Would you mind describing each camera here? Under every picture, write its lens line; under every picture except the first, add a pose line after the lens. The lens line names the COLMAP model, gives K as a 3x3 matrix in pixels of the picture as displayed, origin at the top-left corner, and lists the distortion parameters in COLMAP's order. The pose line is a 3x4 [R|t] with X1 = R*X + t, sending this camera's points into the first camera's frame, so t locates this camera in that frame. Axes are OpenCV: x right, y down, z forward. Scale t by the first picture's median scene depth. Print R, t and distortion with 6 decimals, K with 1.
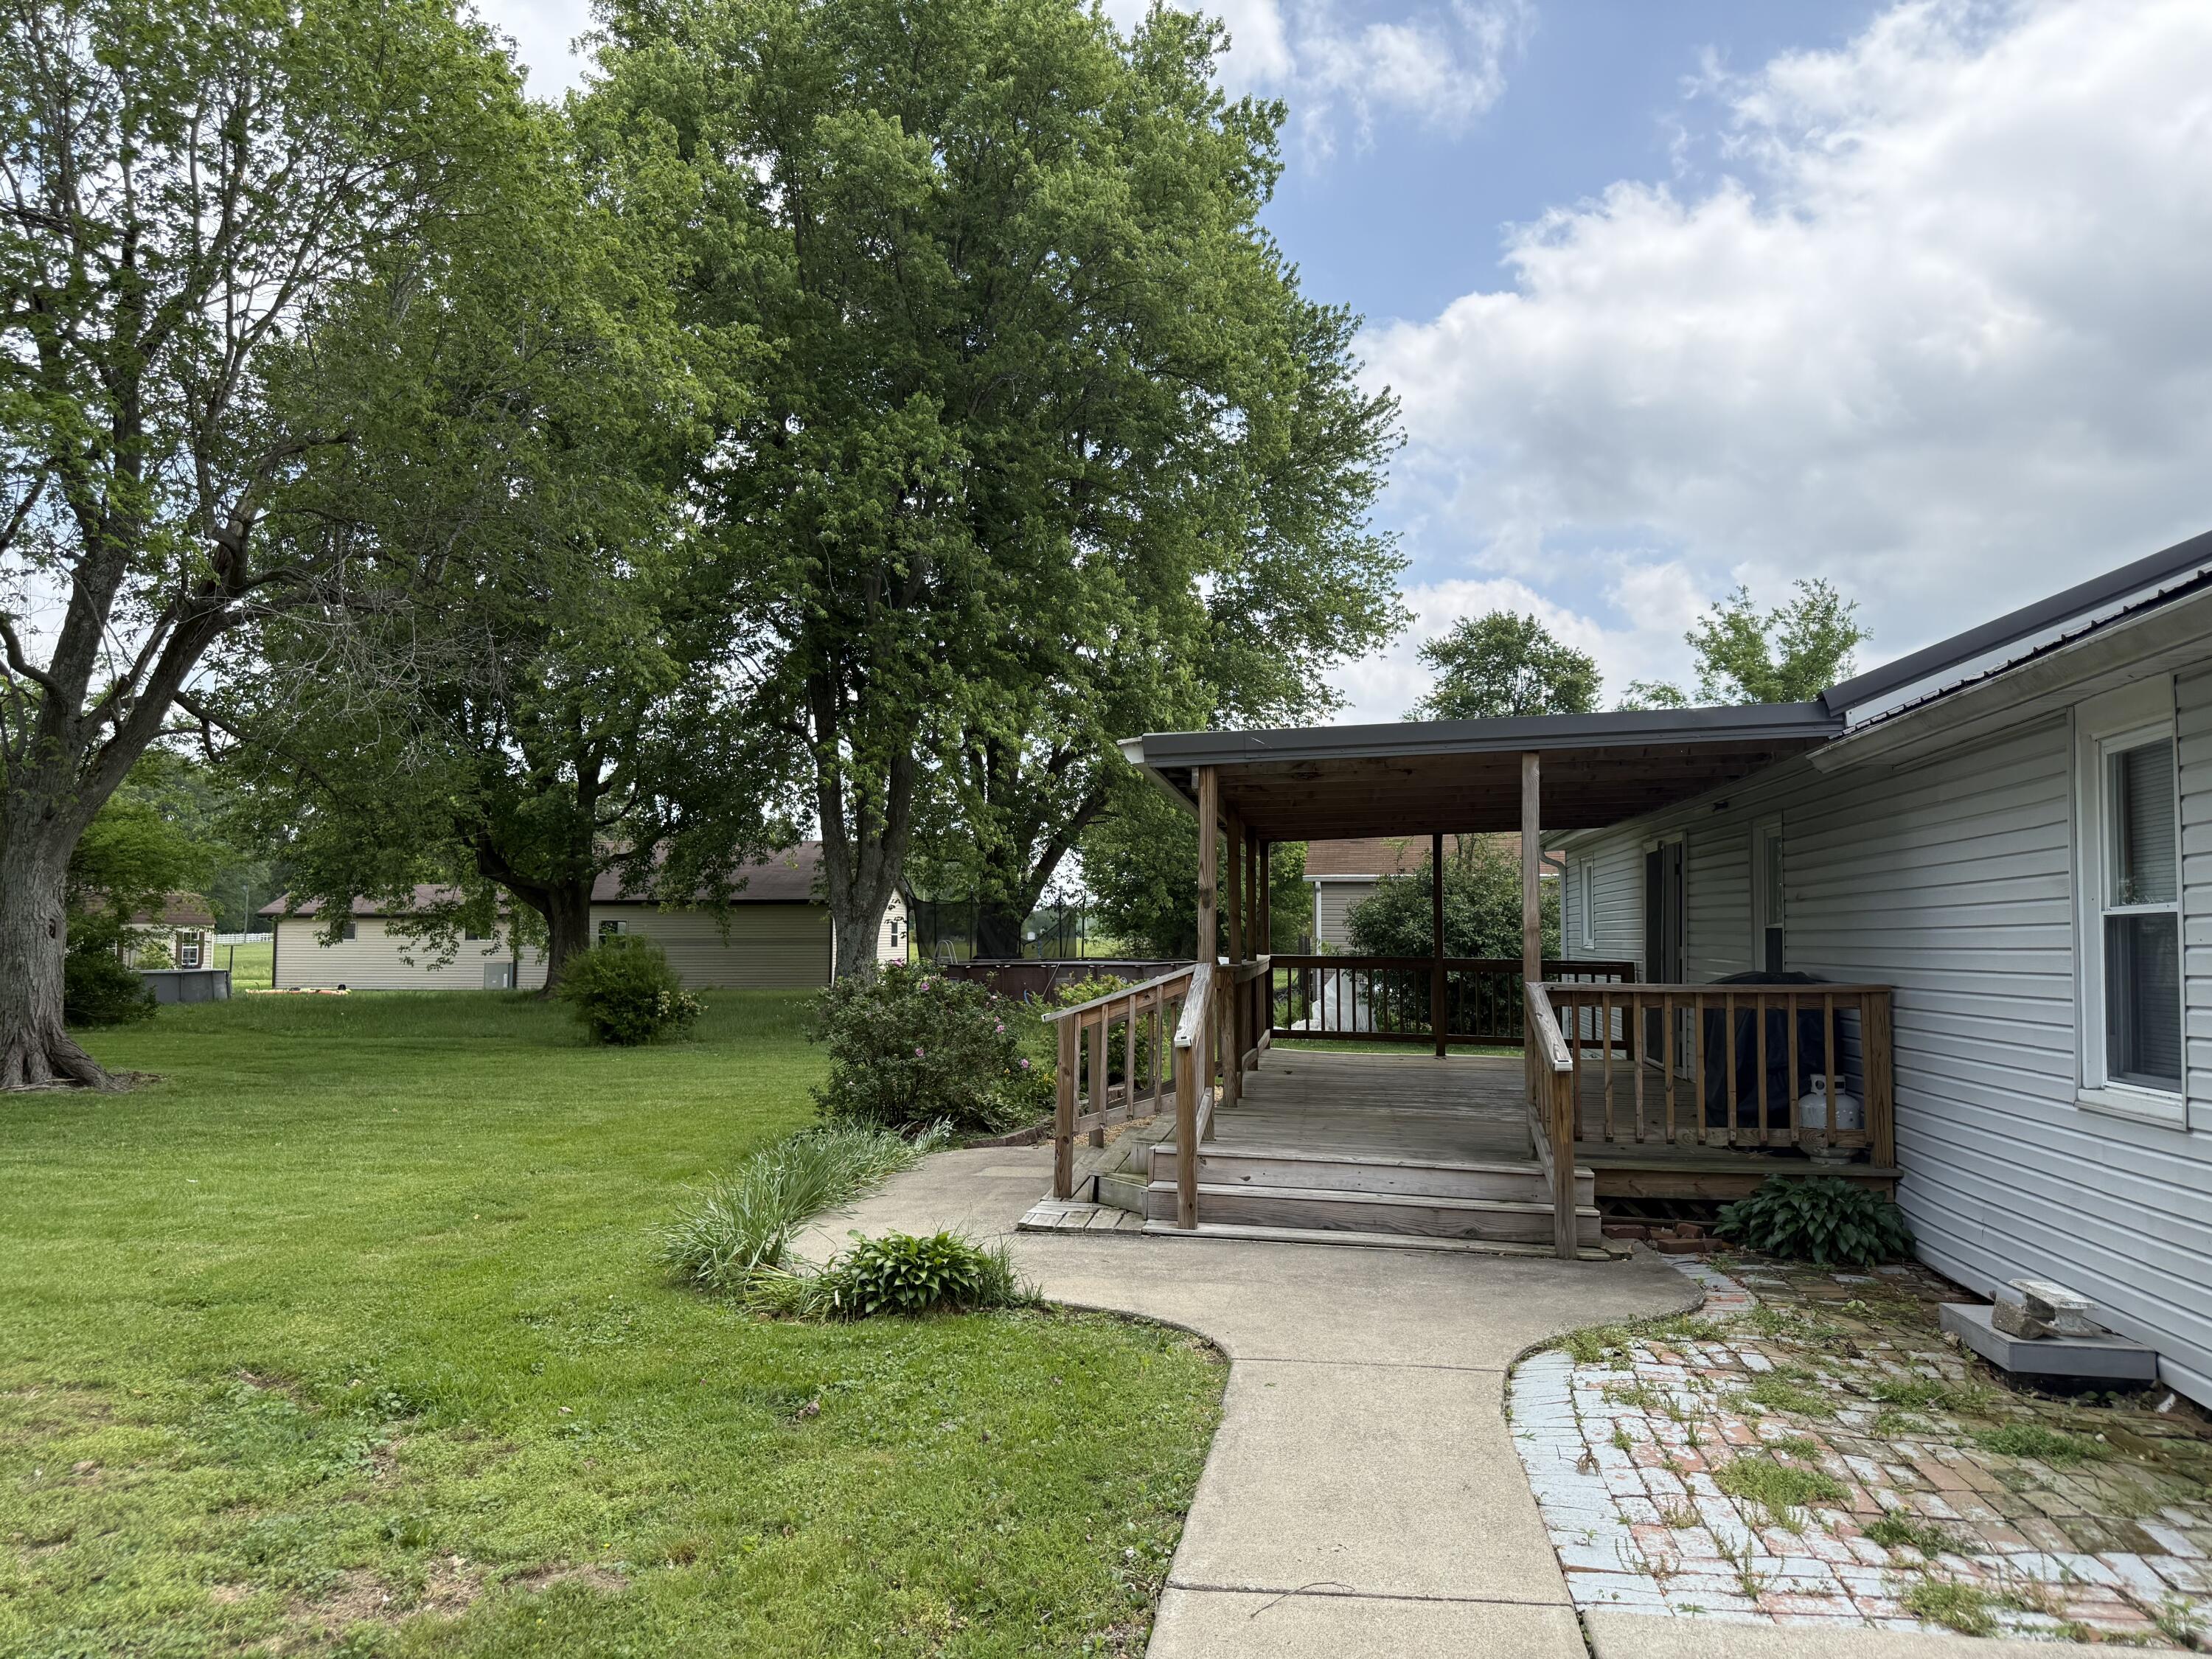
lens RADIAL K [[1572.3, 0, 1110.3], [0, 1572.3, 852.1], [0, 0, 1]] dist [0.183543, -0.300011]
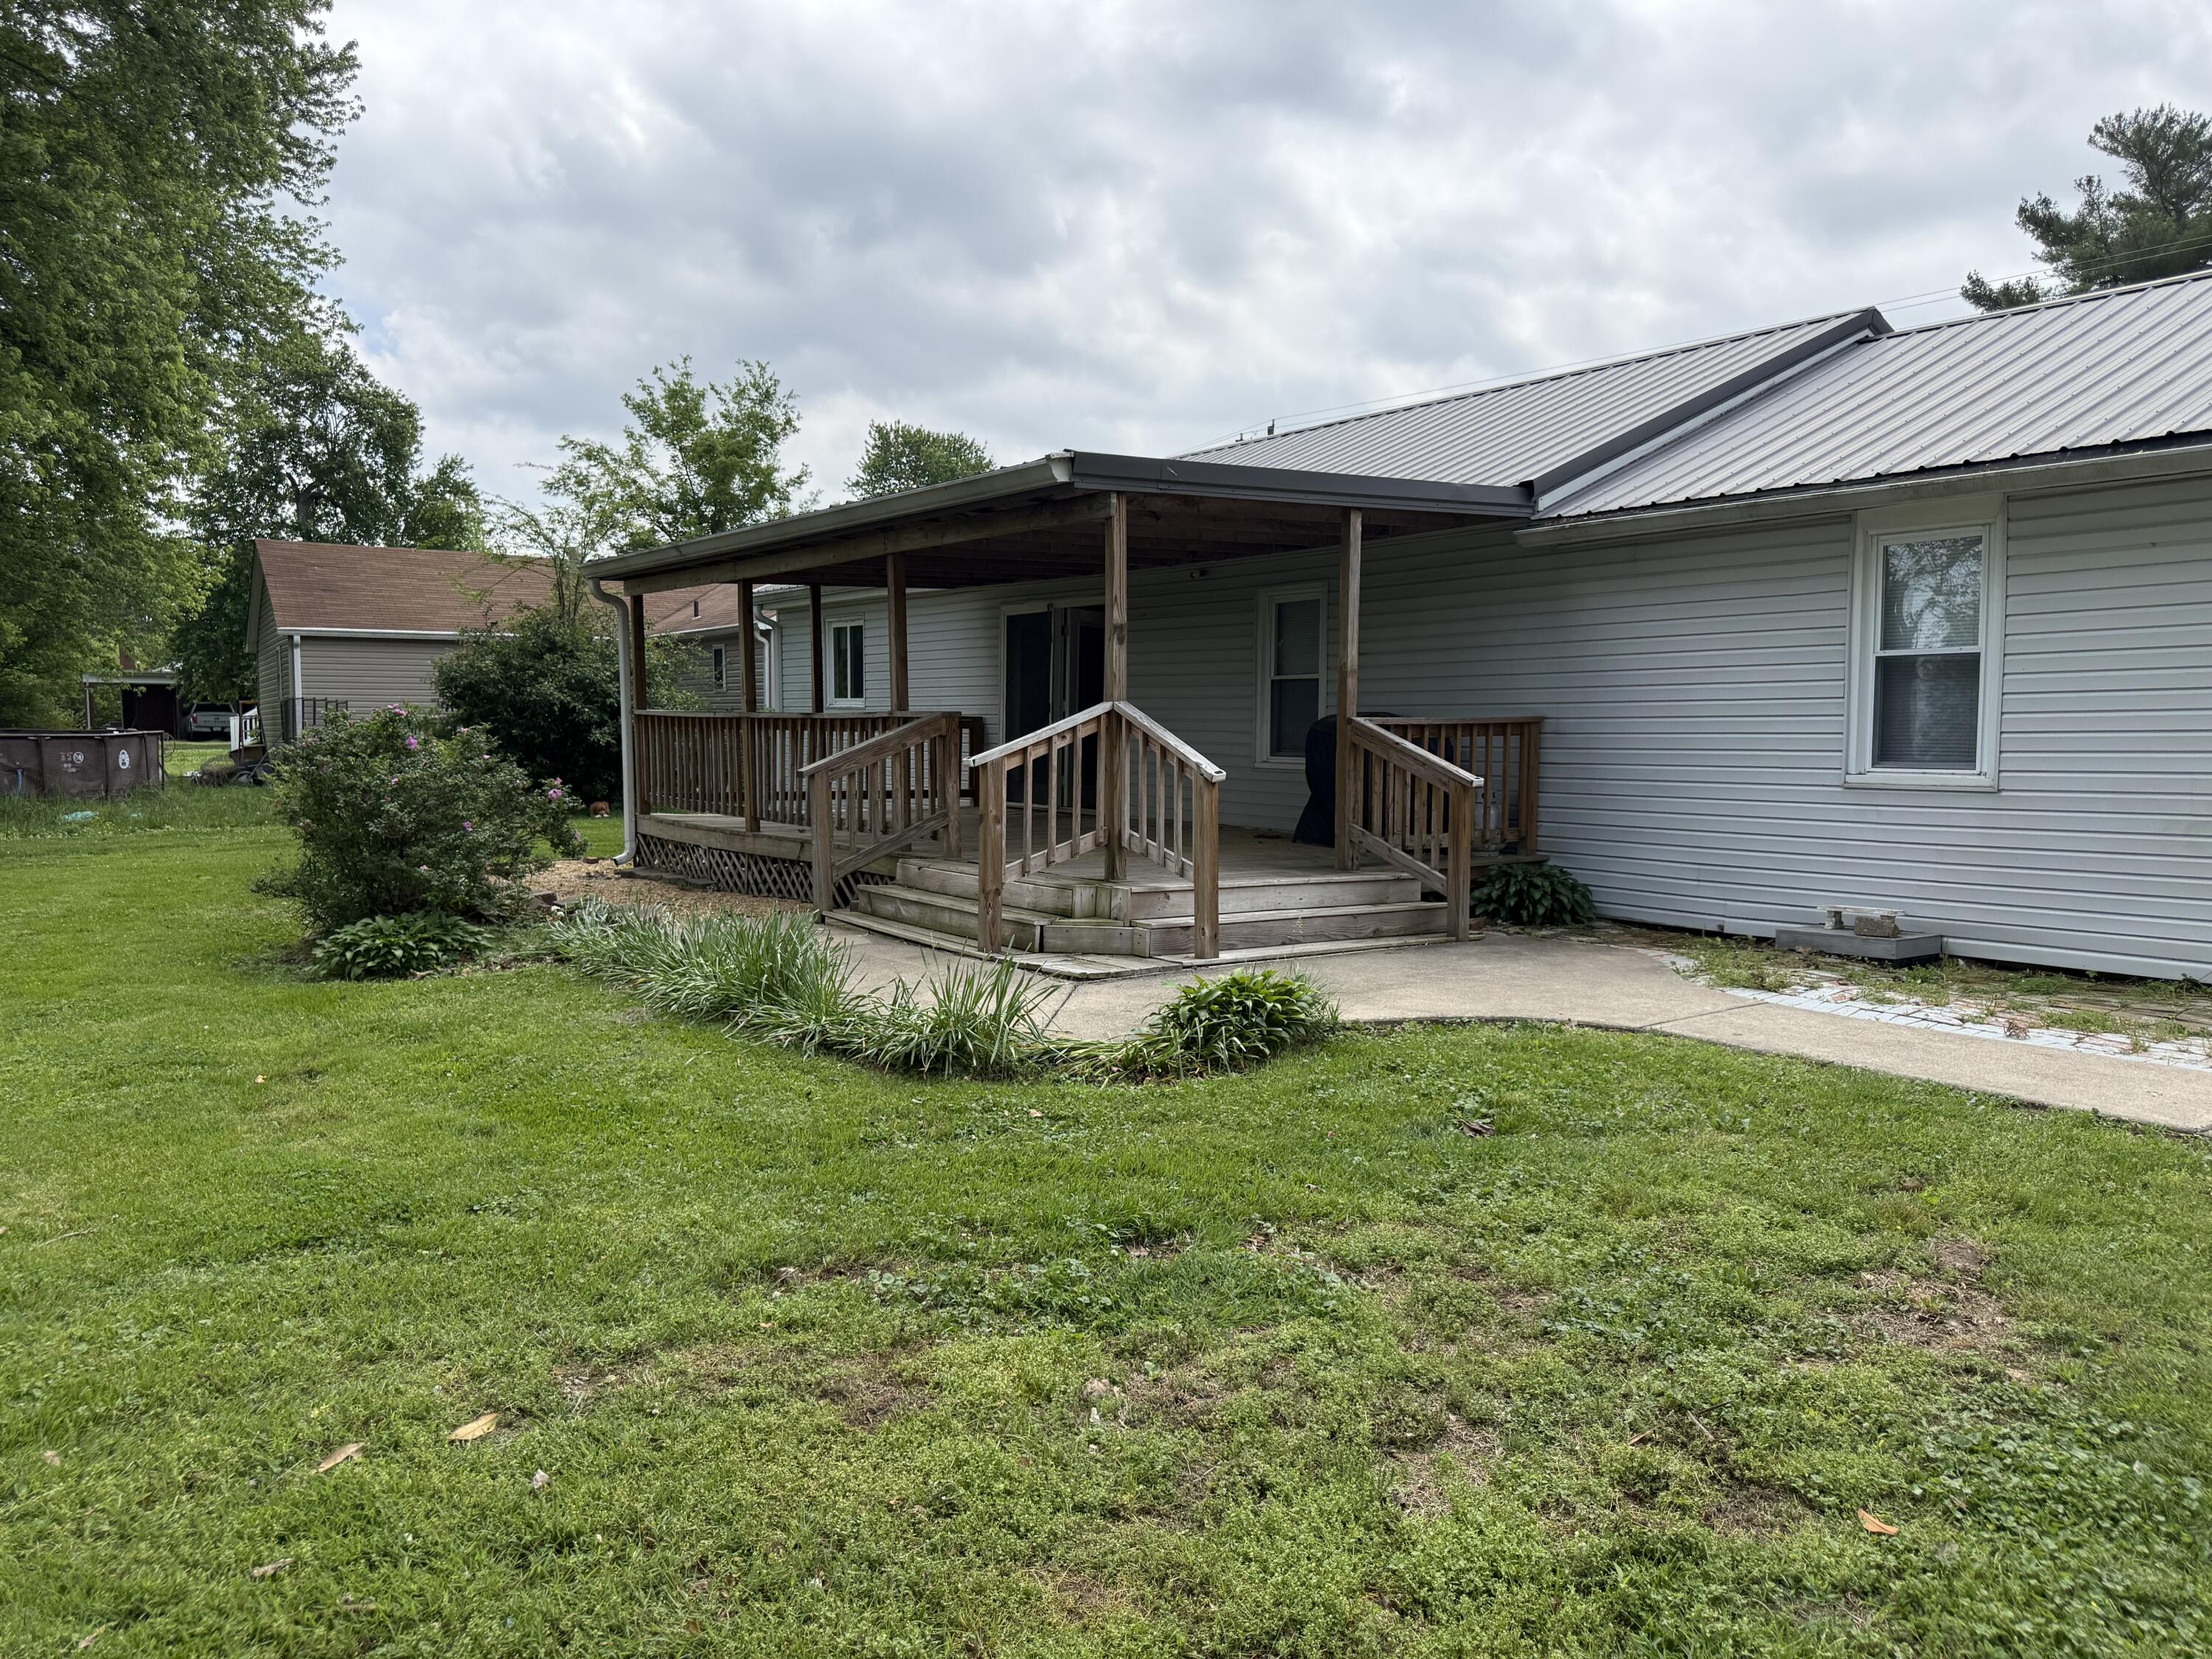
lens RADIAL K [[1558.8, 0, 1107.6], [0, 1558.8, 925.3], [0, 0, 1]] dist [0.057099, -0.099962]
pose [[0.696669, -0.095680, 0.710983, -0.378025], [-0.037466, 0.984861, 0.169248, 0.026105], [-0.716413, -0.144548, 0.682538, 0.195750]]
